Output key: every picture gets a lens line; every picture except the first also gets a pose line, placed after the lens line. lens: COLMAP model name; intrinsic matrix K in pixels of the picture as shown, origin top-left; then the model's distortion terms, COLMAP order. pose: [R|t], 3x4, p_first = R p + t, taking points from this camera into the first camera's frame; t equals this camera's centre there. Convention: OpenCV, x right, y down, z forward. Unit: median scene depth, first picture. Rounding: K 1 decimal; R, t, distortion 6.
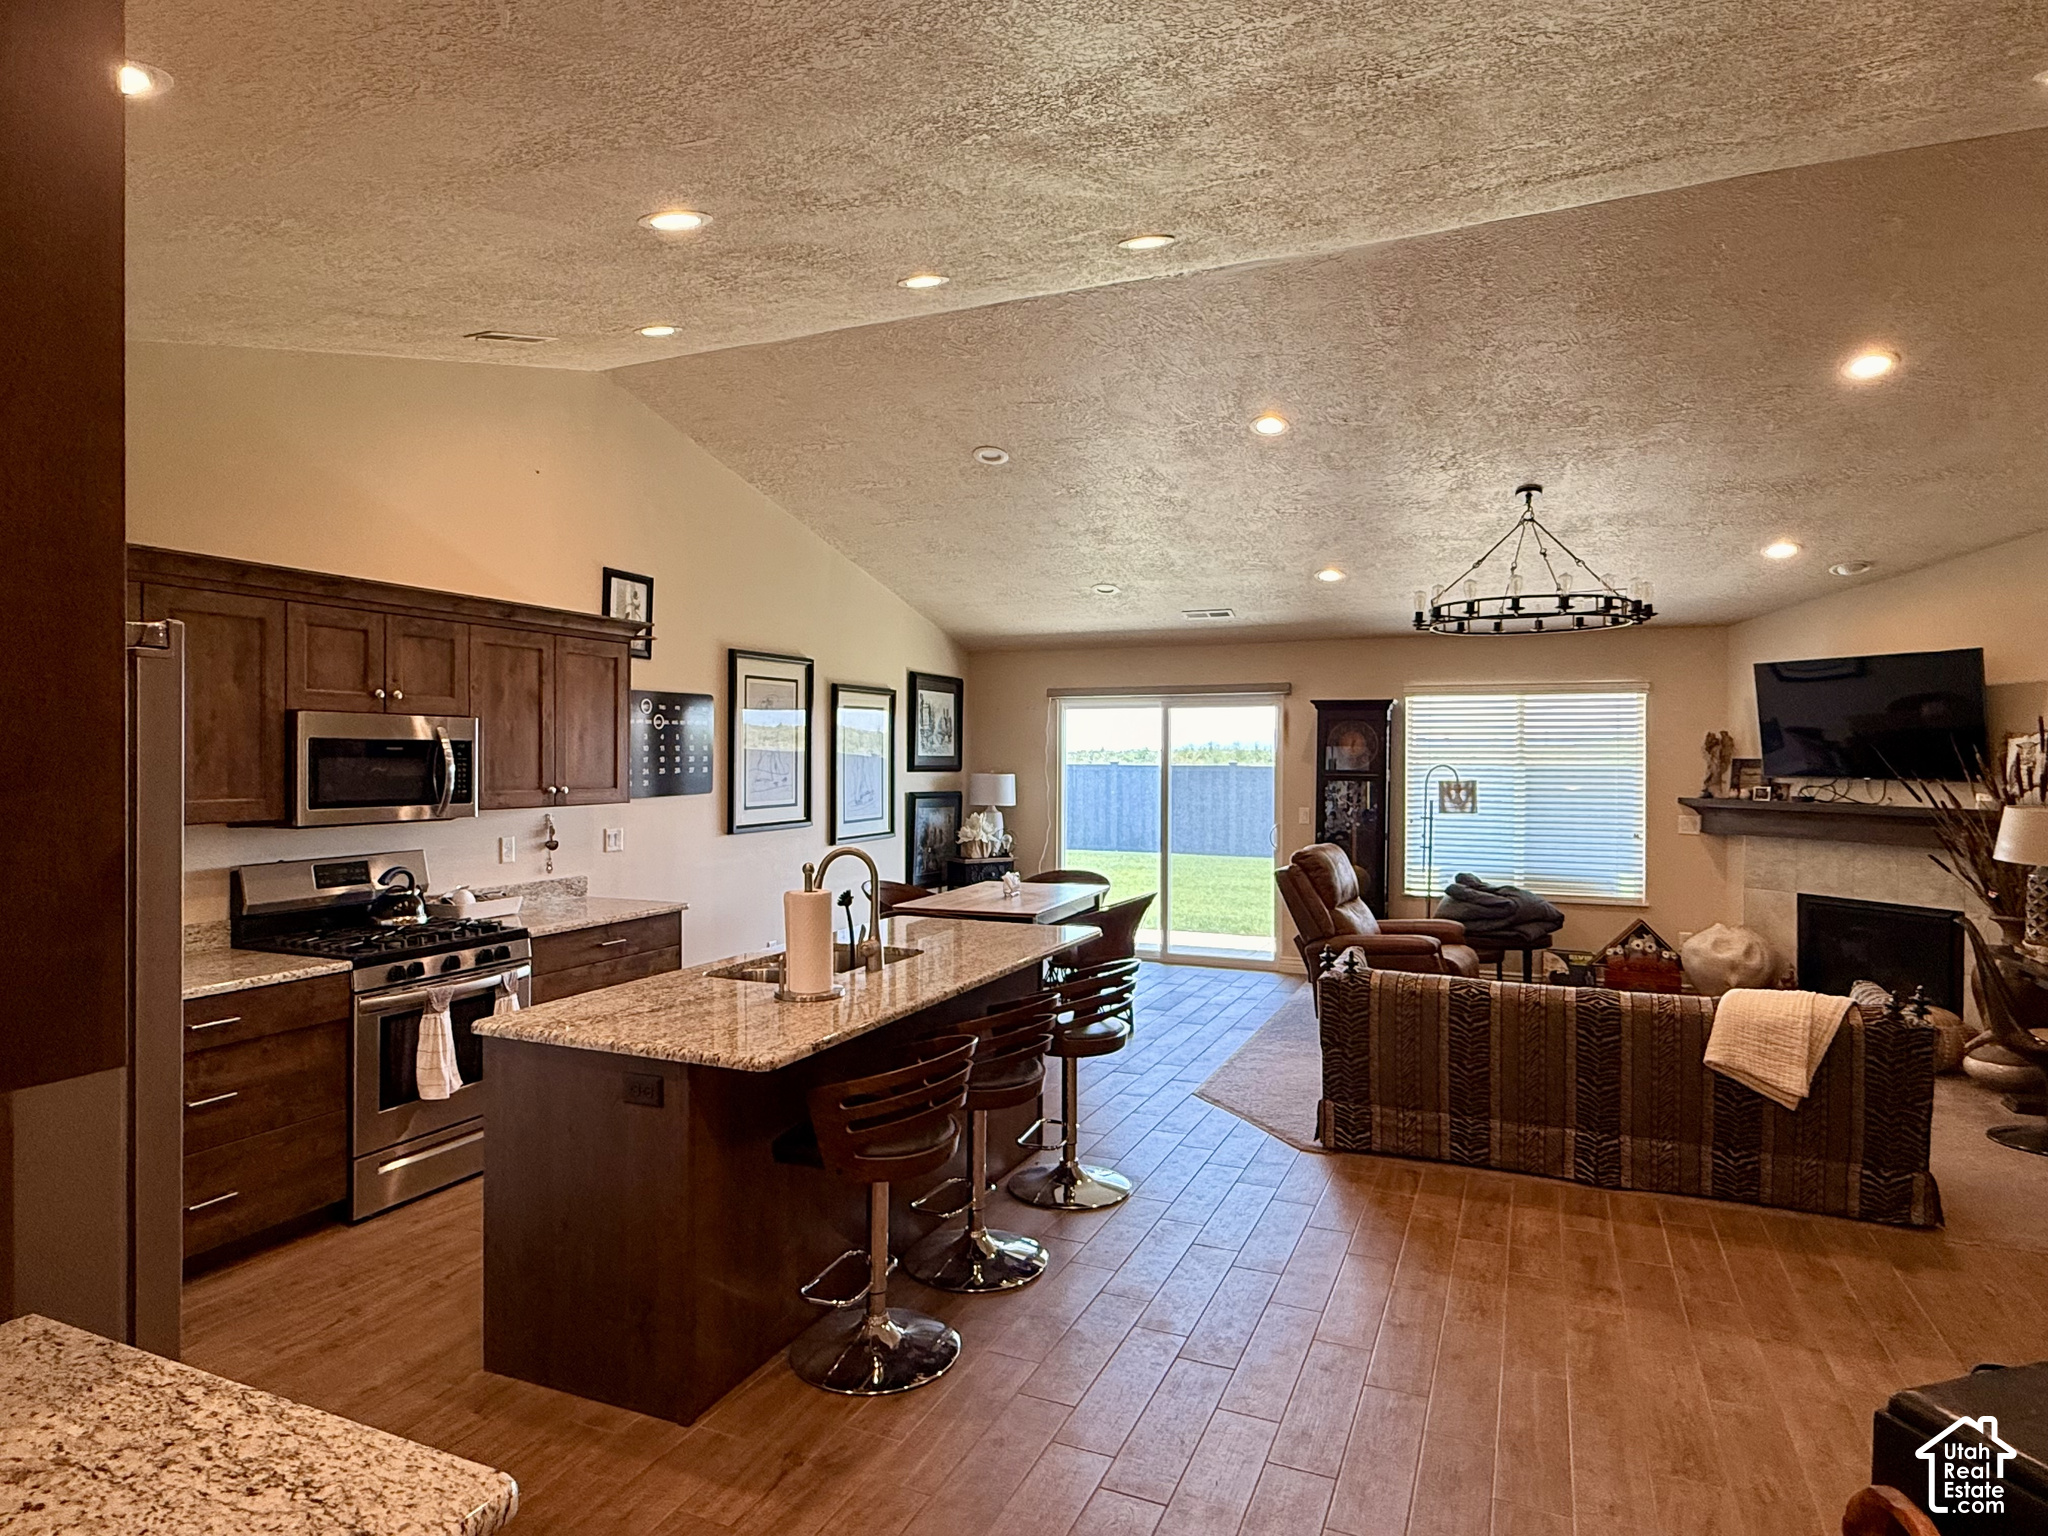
lens RADIAL K [[1175.2, 0, 1024.0], [0, 1175.2, 768.0], [0, 0, 1]] dist [-0.002227, -0.000221]
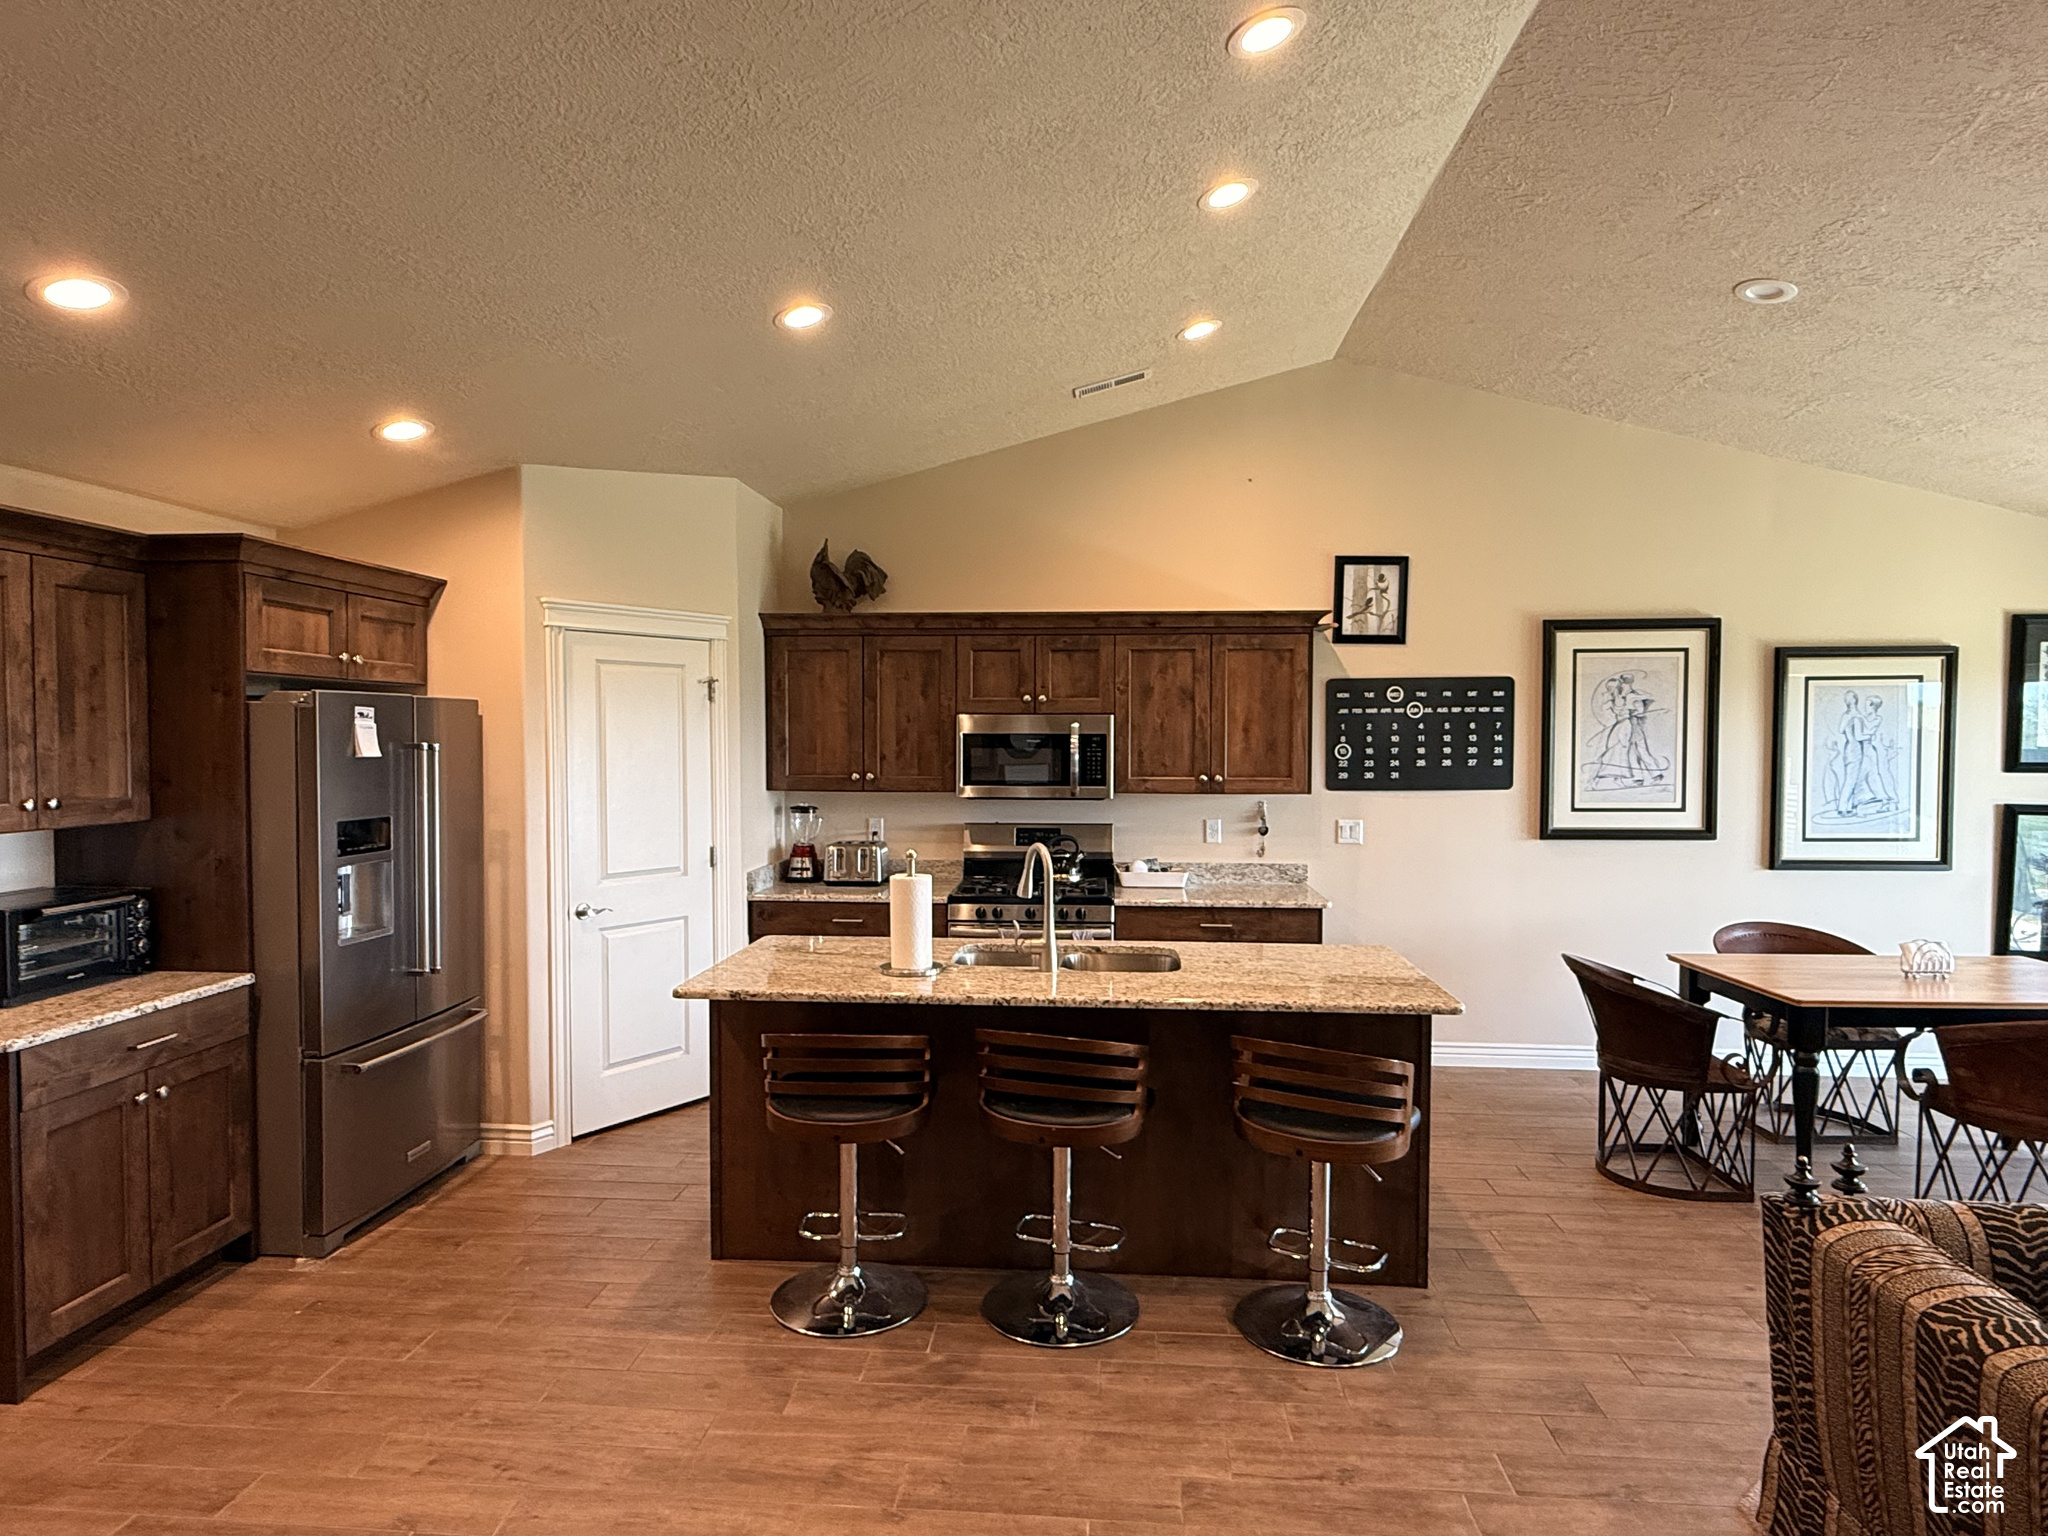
lens RADIAL K [[1182.5, 0, 1022.8], [0, 1182.5, 778.9], [0, 0, 1]] dist [-0.006277, -0.001936]
pose [[0.325872, 0.031163, -0.944900, 0.578629], [-0.009342, 0.999514, 0.029743, -0.011772], [0.945368, -0.000866, 0.326005, 0.486899]]
